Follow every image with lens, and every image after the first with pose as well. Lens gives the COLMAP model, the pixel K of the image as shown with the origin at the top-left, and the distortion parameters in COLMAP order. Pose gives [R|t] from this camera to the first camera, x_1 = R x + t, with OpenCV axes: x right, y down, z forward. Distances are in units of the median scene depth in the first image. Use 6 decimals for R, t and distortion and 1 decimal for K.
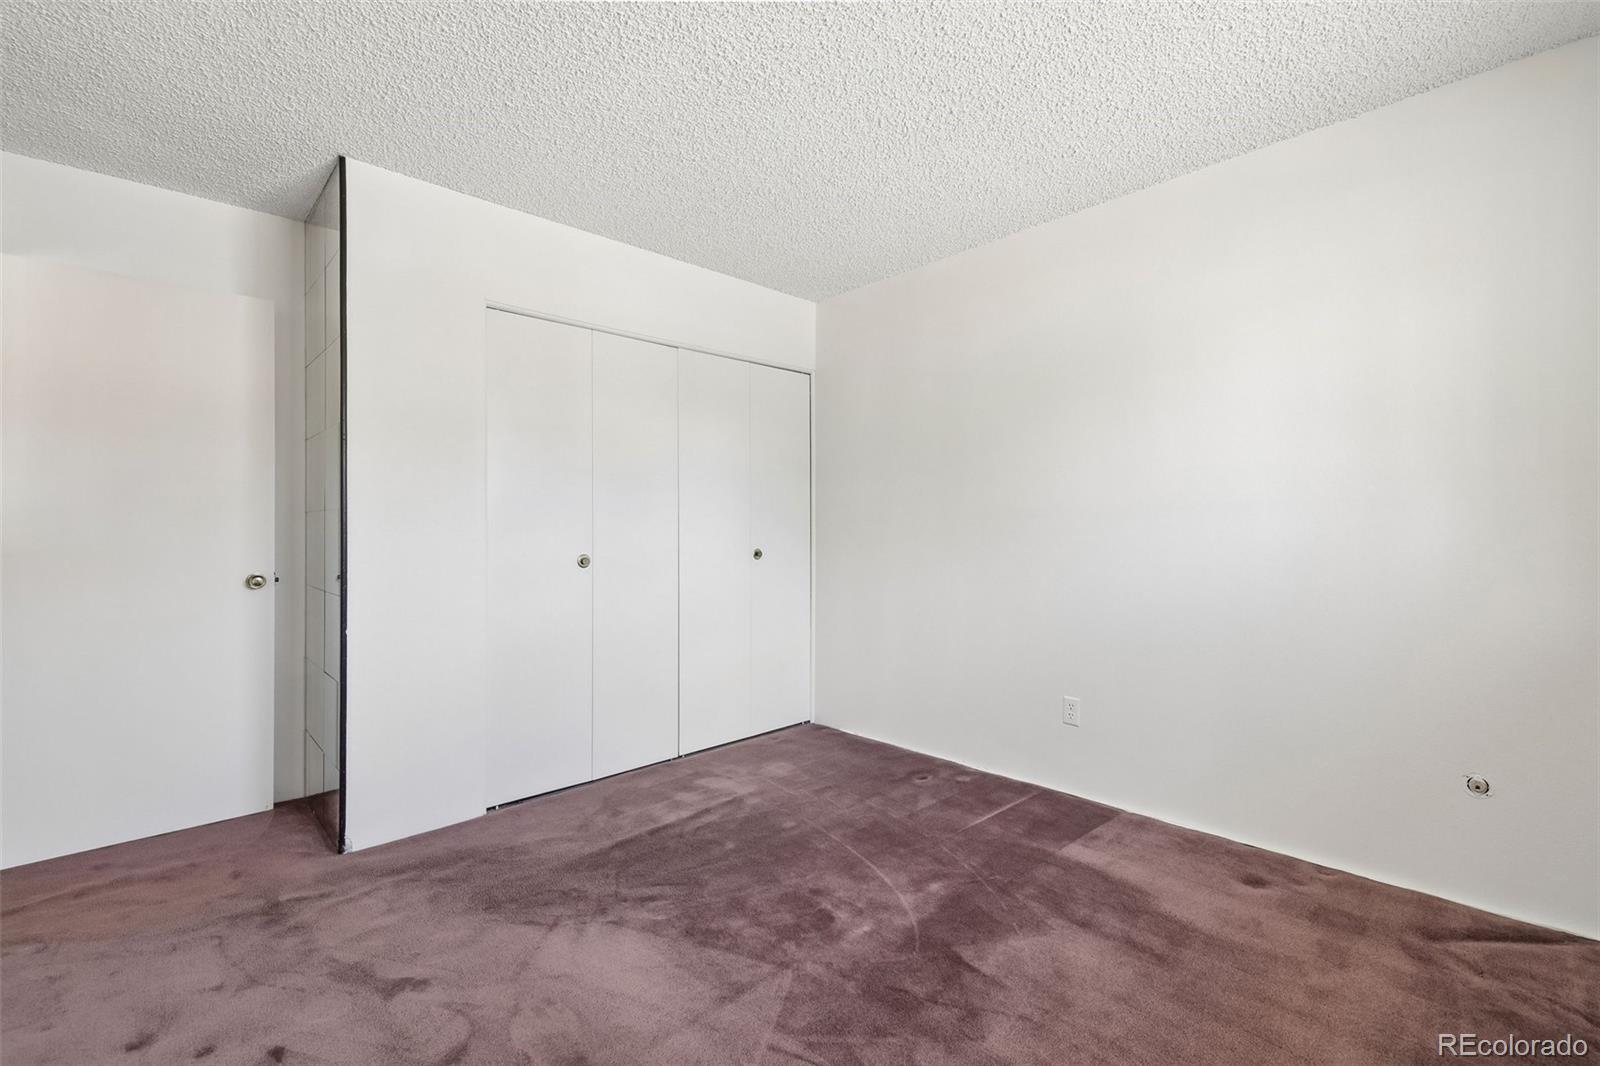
lens RADIAL K [[703.5, 0, 801.2], [0, 703.5, 534.8], [0, 0, 1]] dist [0.000140, -0.000916]
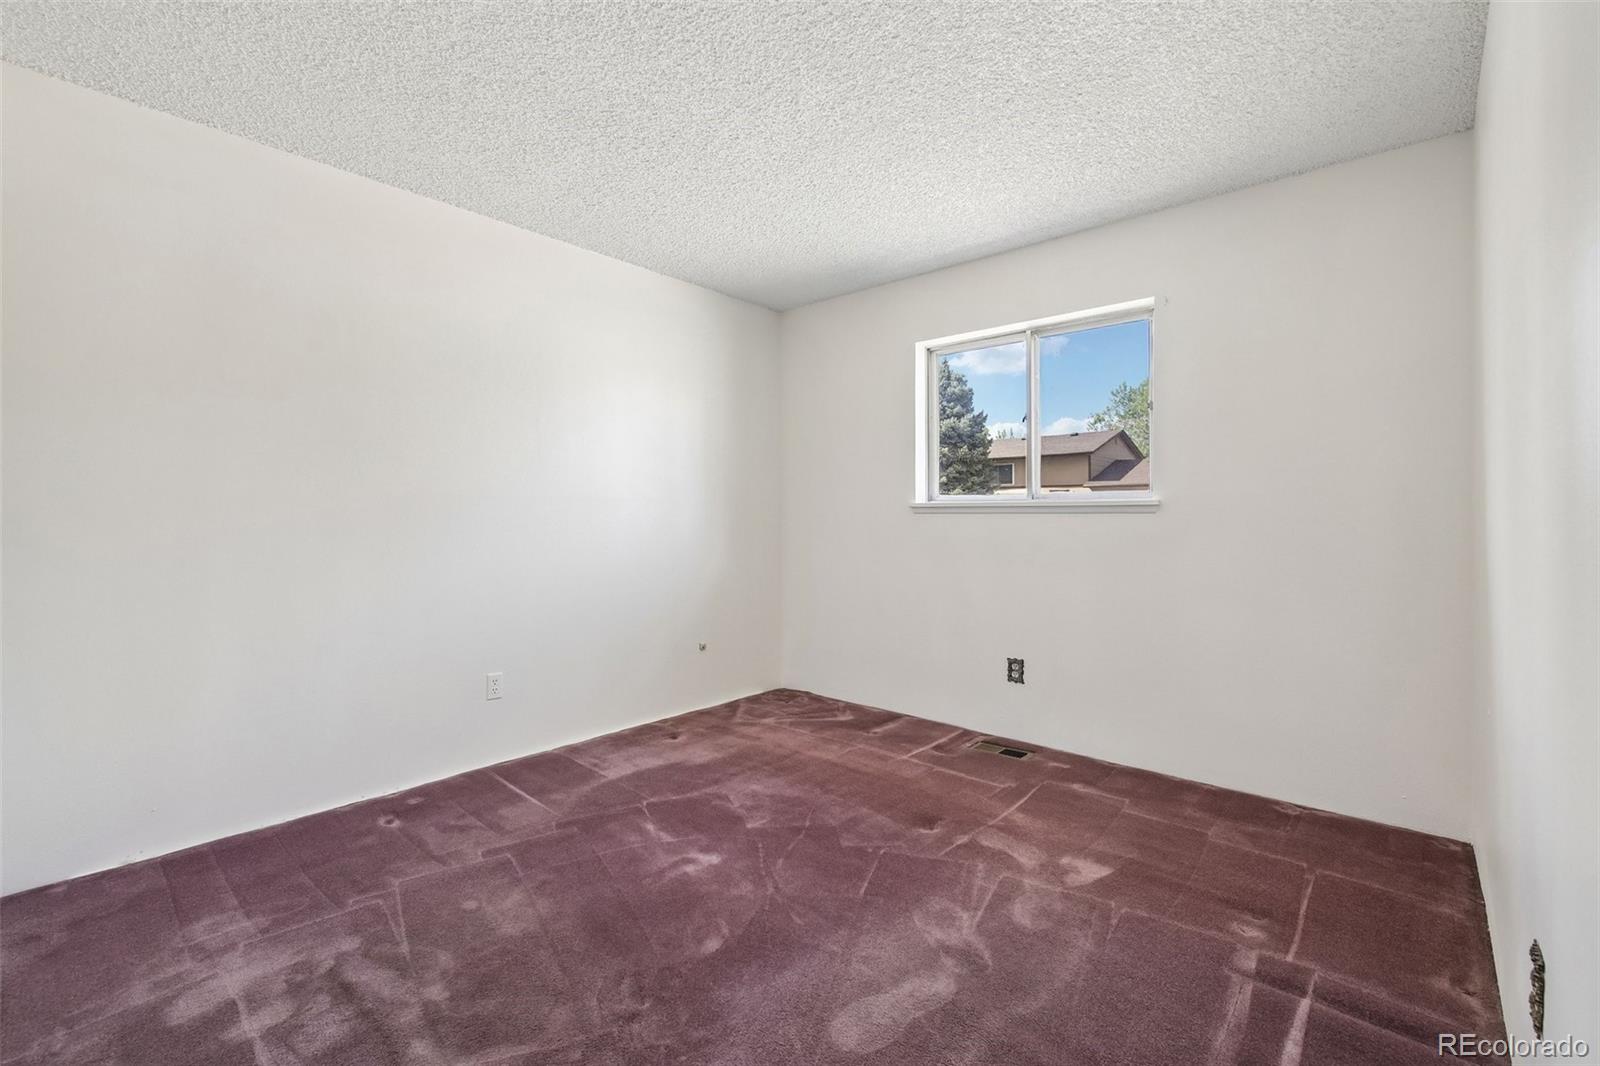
lens RADIAL K [[703.5, 0, 797.0], [0, 703.5, 529.6], [0, 0, 1]] dist [0.000140, -0.000916]
pose [[-0.102962, -0.011903, 0.994614, -0.845049], [0.004587, 0.999912, 0.012441, 0.001733], [-0.994675, 0.005843, -0.102898, 0.765282]]
